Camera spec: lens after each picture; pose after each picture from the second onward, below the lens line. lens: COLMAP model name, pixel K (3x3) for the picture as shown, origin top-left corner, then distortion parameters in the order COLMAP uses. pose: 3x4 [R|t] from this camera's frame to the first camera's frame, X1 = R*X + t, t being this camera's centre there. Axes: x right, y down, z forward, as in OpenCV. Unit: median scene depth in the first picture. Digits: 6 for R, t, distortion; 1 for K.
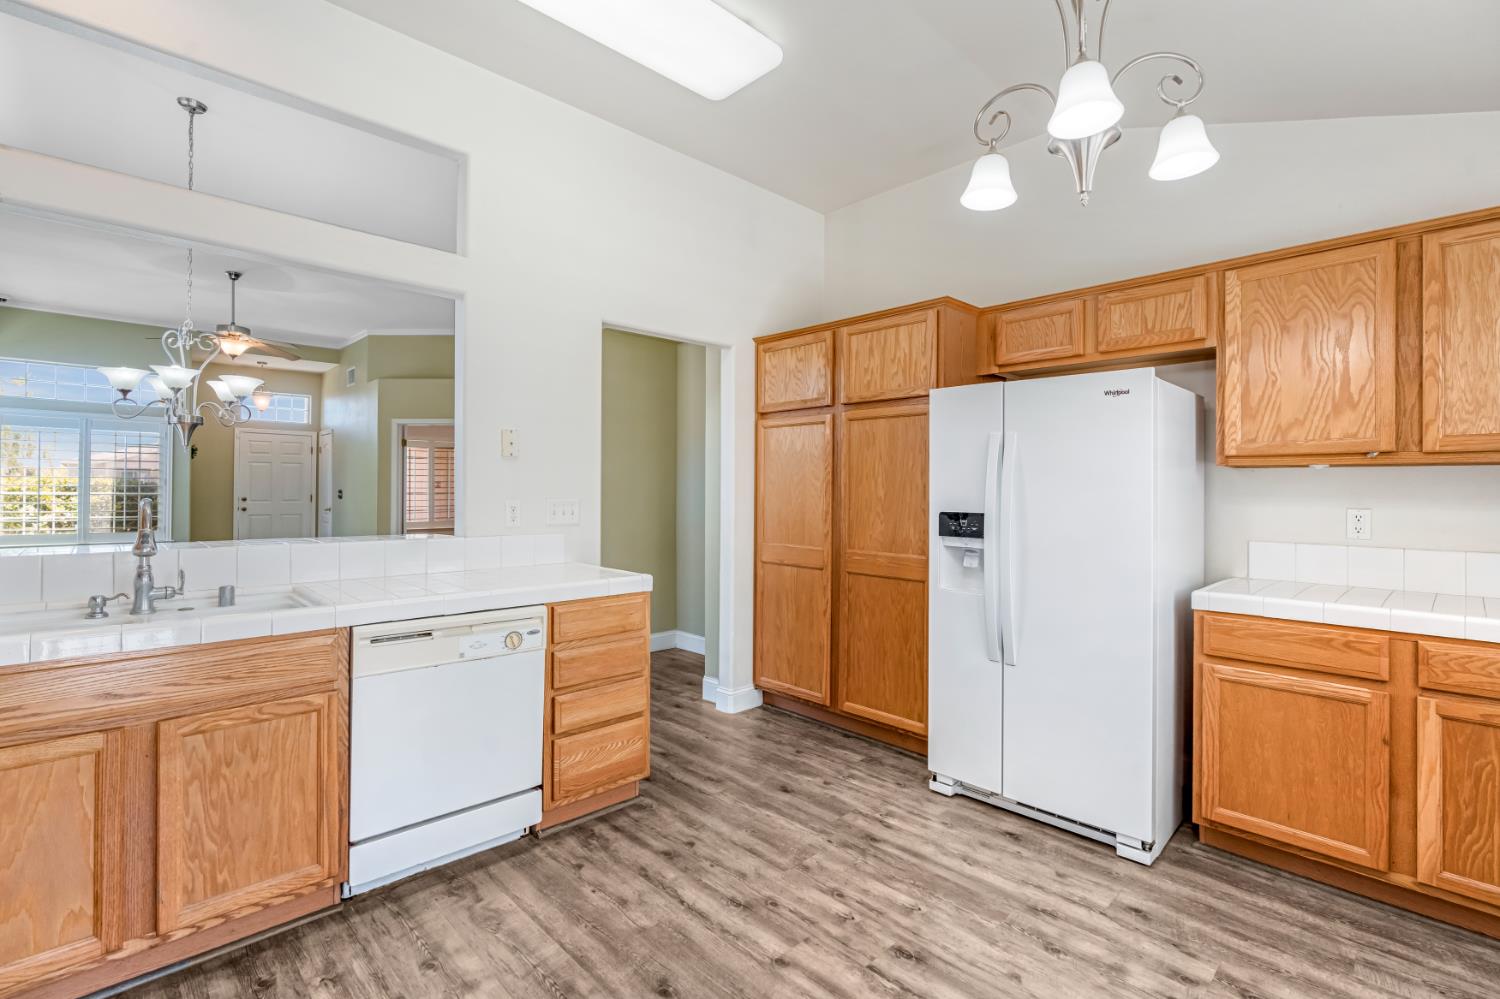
lens RADIAL K [[684.2, 0, 748.5], [0, 684.2, 485.5], [0, 0, 1]] dist [-0.003782, 0.000369]
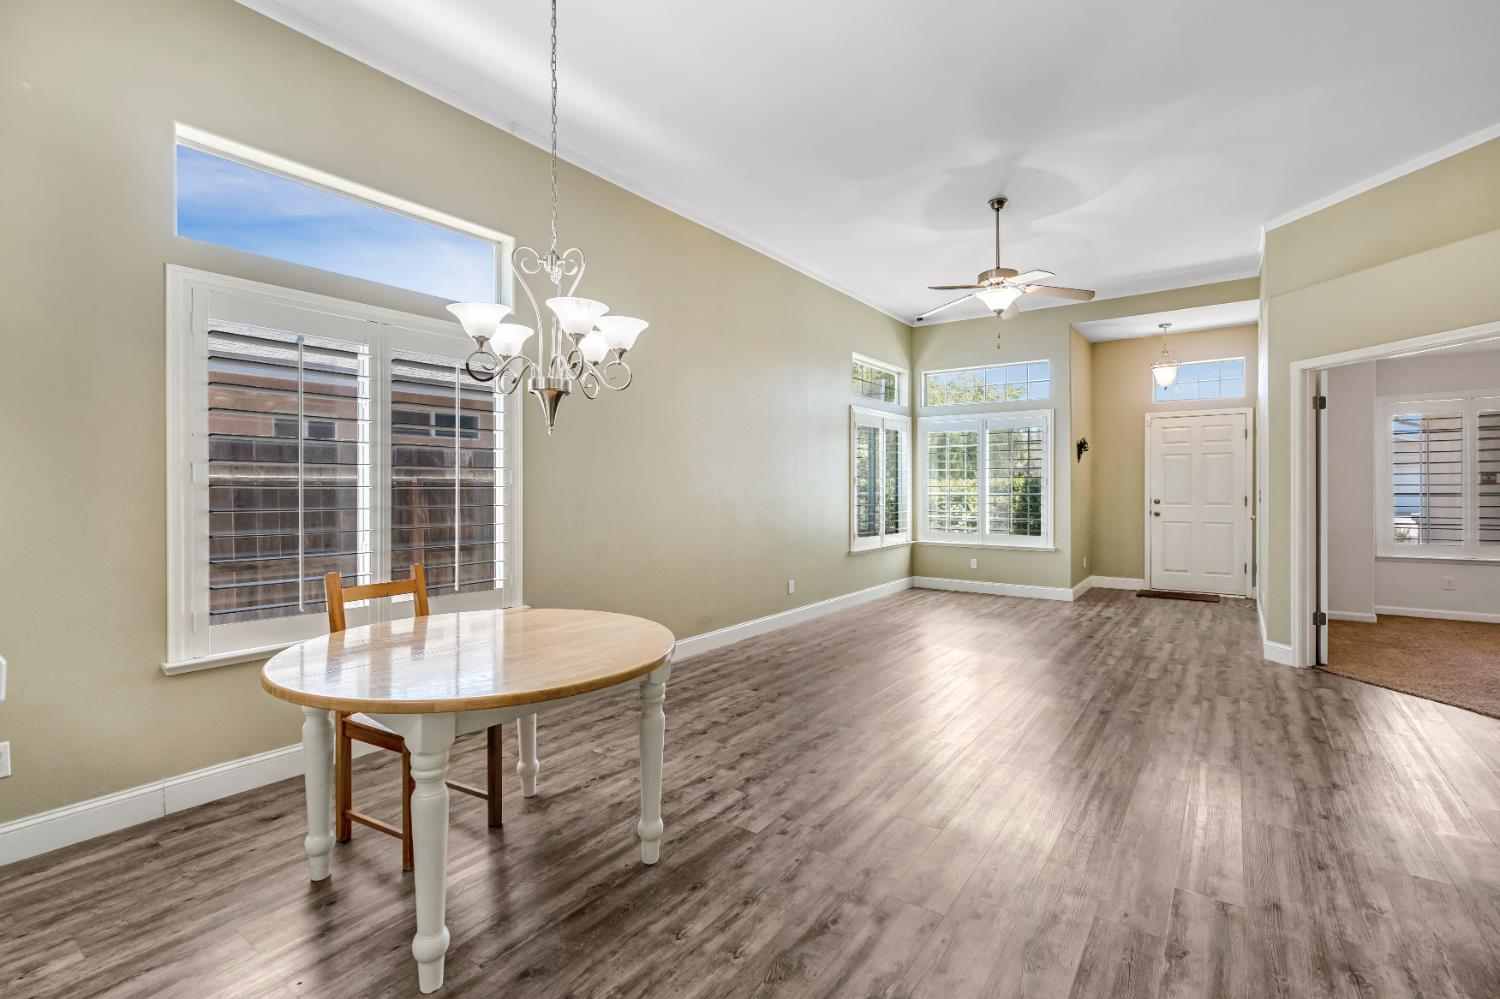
lens RADIAL K [[673.7, 0, 751.9], [0, 673.7, 490.1], [0, 0, 1]] dist [-0.009320, 0.000804]
pose [[0.183851, -0.003585, -0.982948, -0.199461], [0.009931, 0.999949, -0.001790, 0.013040], [0.982904, -0.009432, 0.183877, 1.492378]]
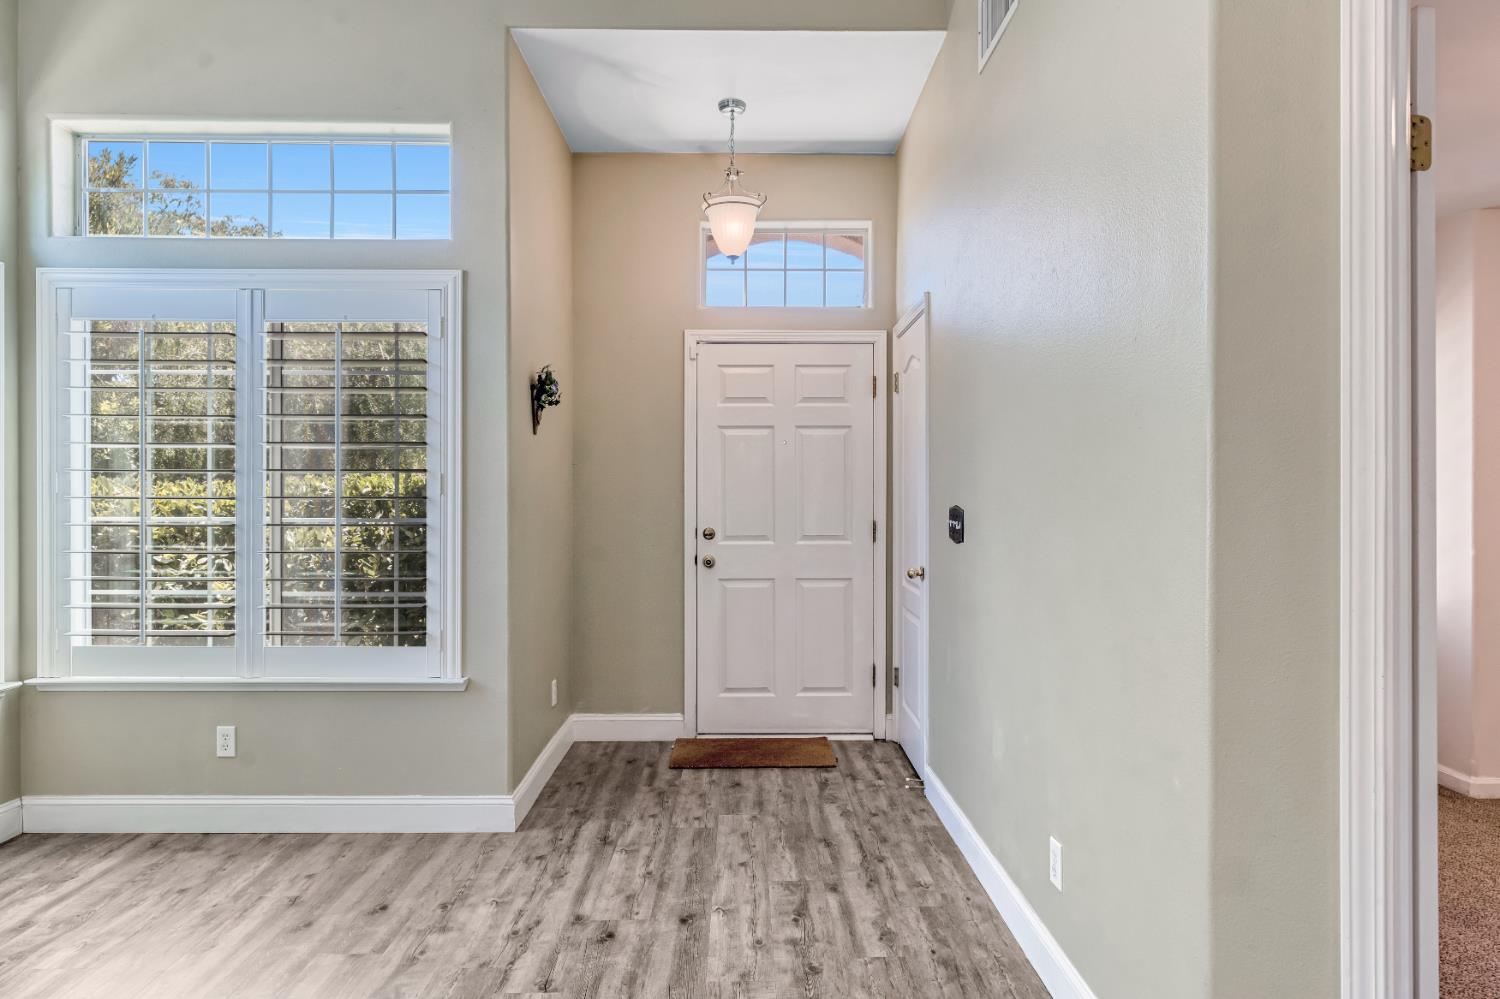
lens RADIAL K [[894.2, 0, 750.0], [0, 894.2, 499.5], [0, 0, 1]] dist [0.000473, 0.000832]
pose [[0.733957, -0.007039, -0.679160, -1.584984], [0.009844, 0.999952, 0.000275, 0.010114], [0.679125, -0.006887, 0.733991, 2.608515]]
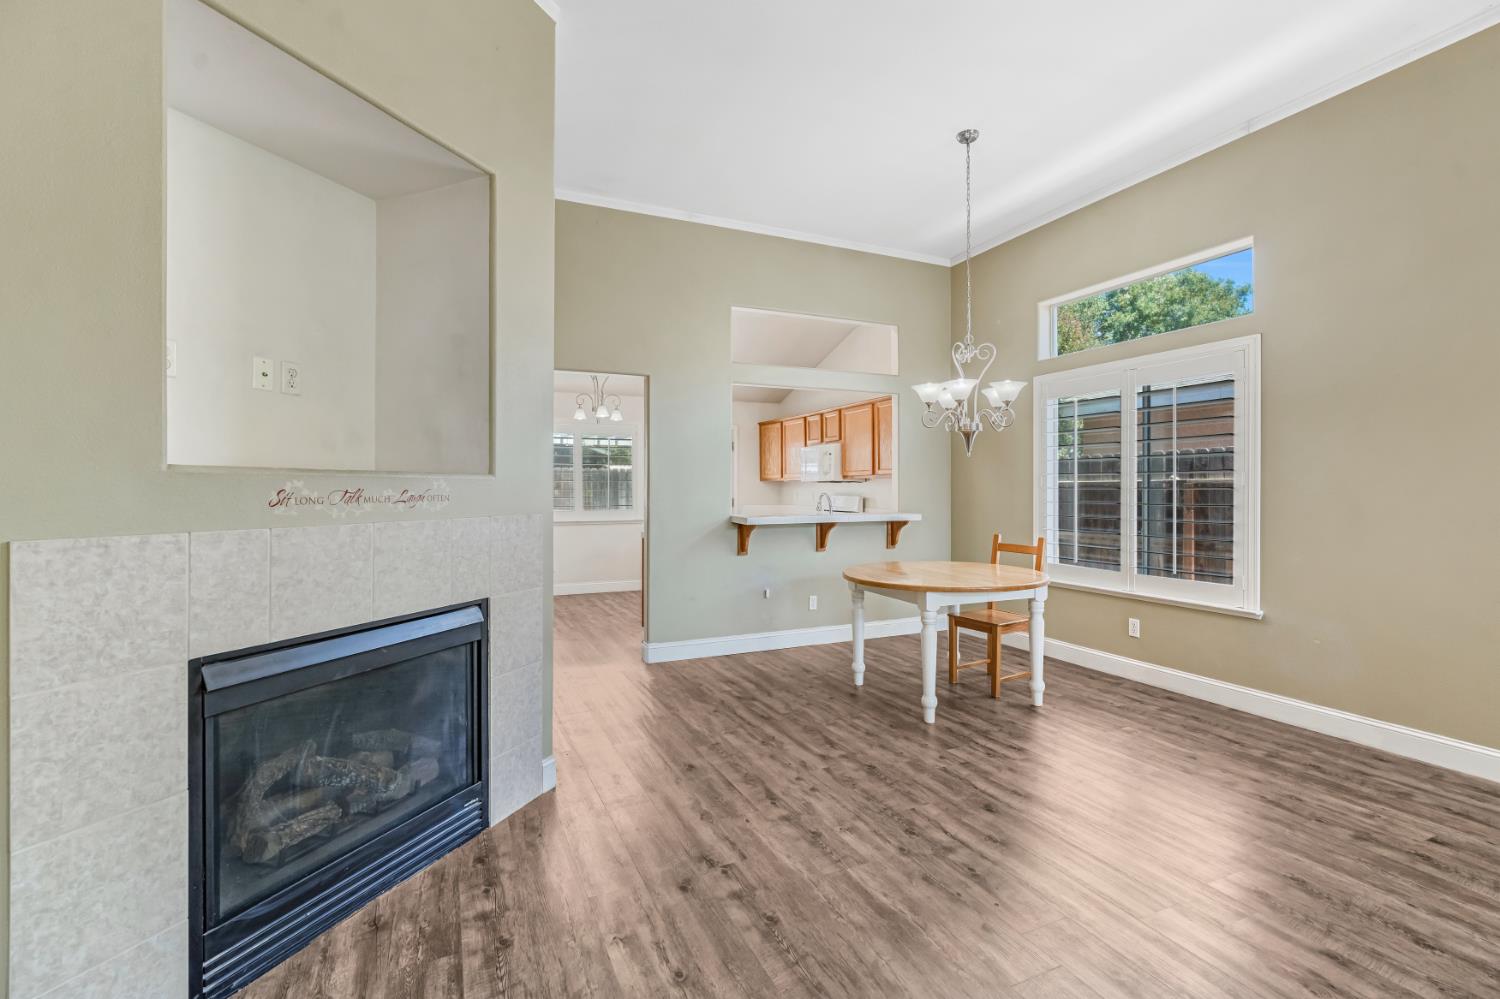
lens RADIAL K [[673.7, 0, 751.9], [0, 673.7, 490.1], [0, 0, 1]] dist [-0.009320, 0.000804]
pose [[-0.944996, -0.006253, 0.327021, -1.179956], [-0.007727, 0.999965, -0.003210, 0.014882], [-0.326990, -0.005560, -0.945012, 2.956332]]
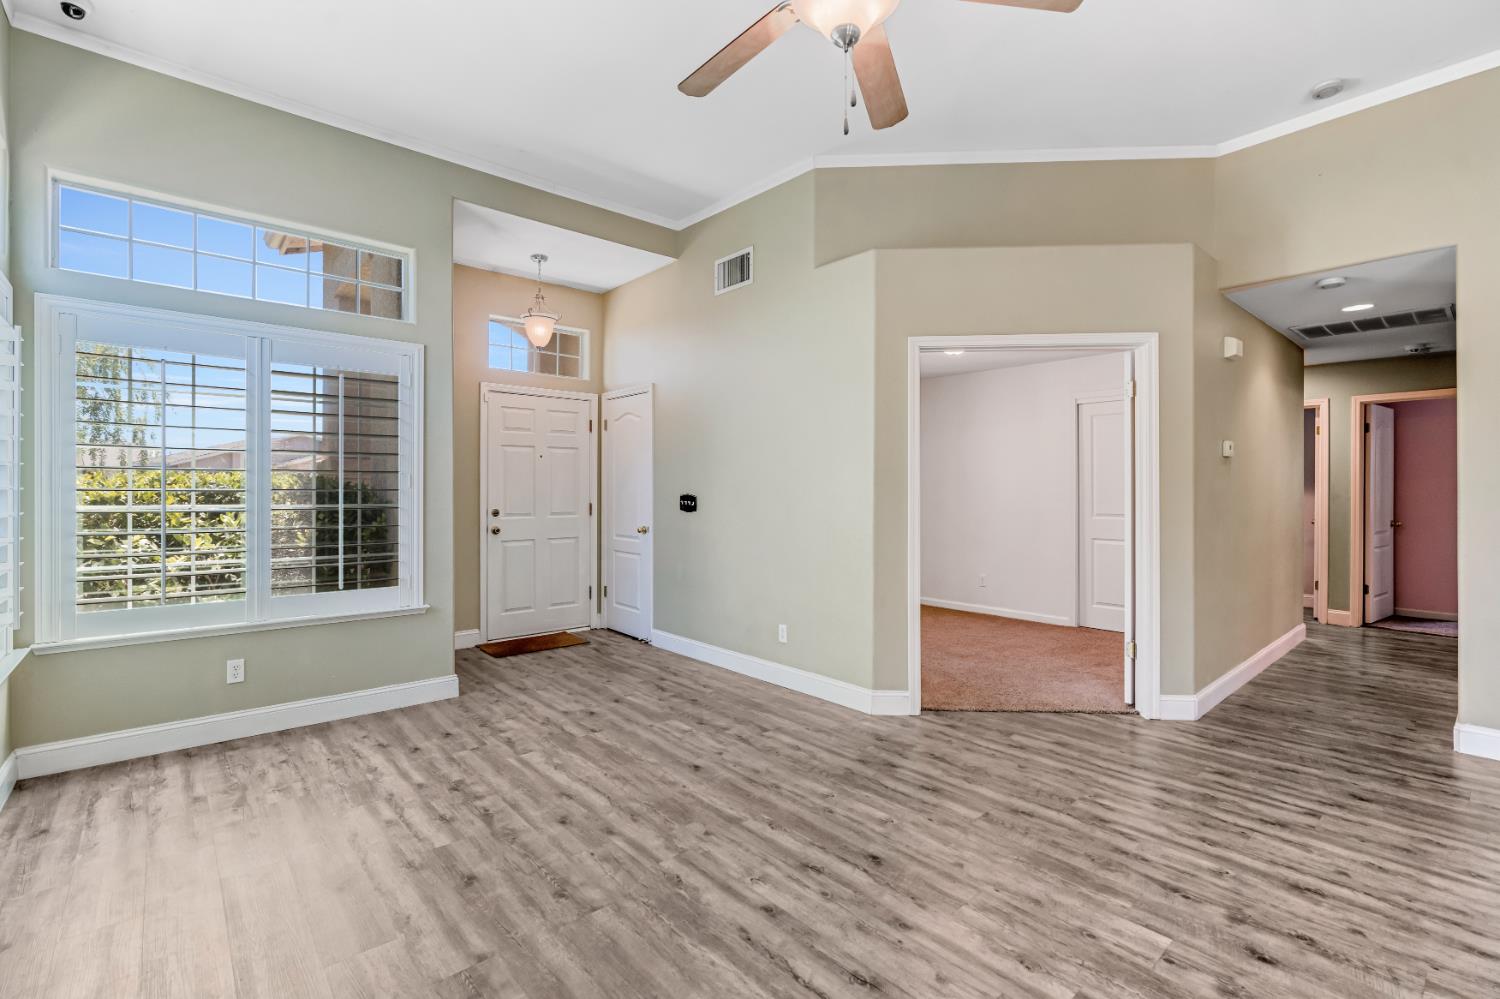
lens RADIAL K [[673.7, 0, 751.9], [0, 673.7, 490.1], [0, 0, 1]] dist [-0.009320, 0.000804]
pose [[0.999334, -0.007351, -0.035743, -1.968196], [0.007561, 0.999955, 0.005746, 0.001021], [0.035700, -0.006012, 0.999344, 1.784049]]
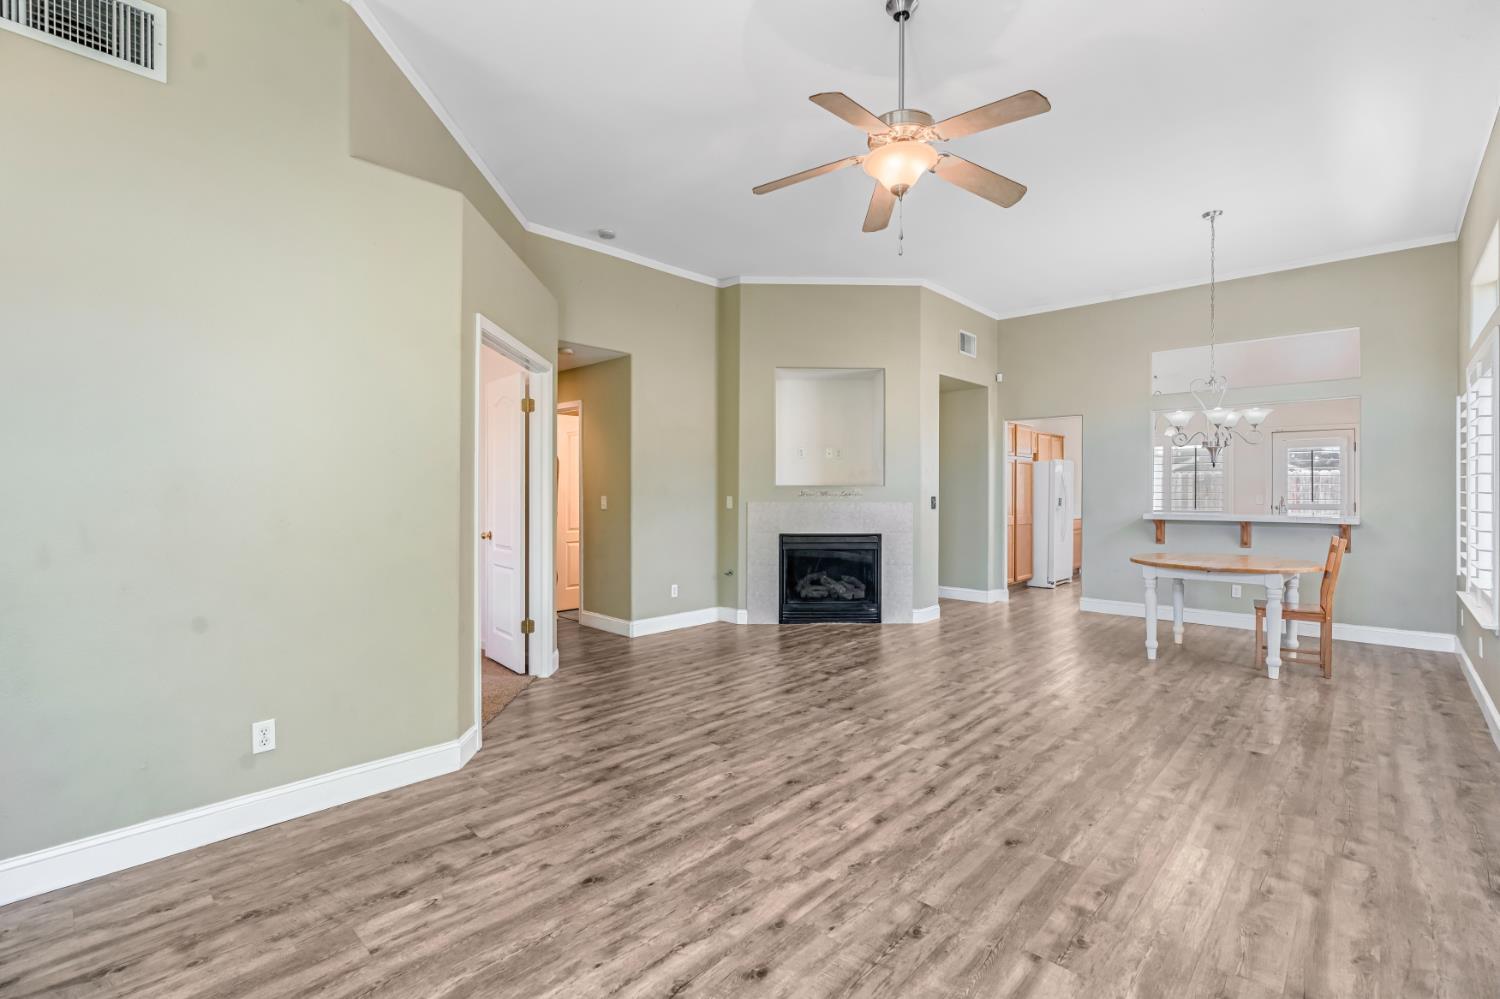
lens RADIAL K [[673.7, 0, 751.9], [0, 673.7, 490.1], [0, 0, 1]] dist [-0.009320, 0.000804]
pose [[-0.061544, -0.005969, 0.998087, -2.947486], [-0.010432, 0.999931, 0.005336, -0.000899], [-0.998050, -0.010084, -0.061602, 2.802000]]
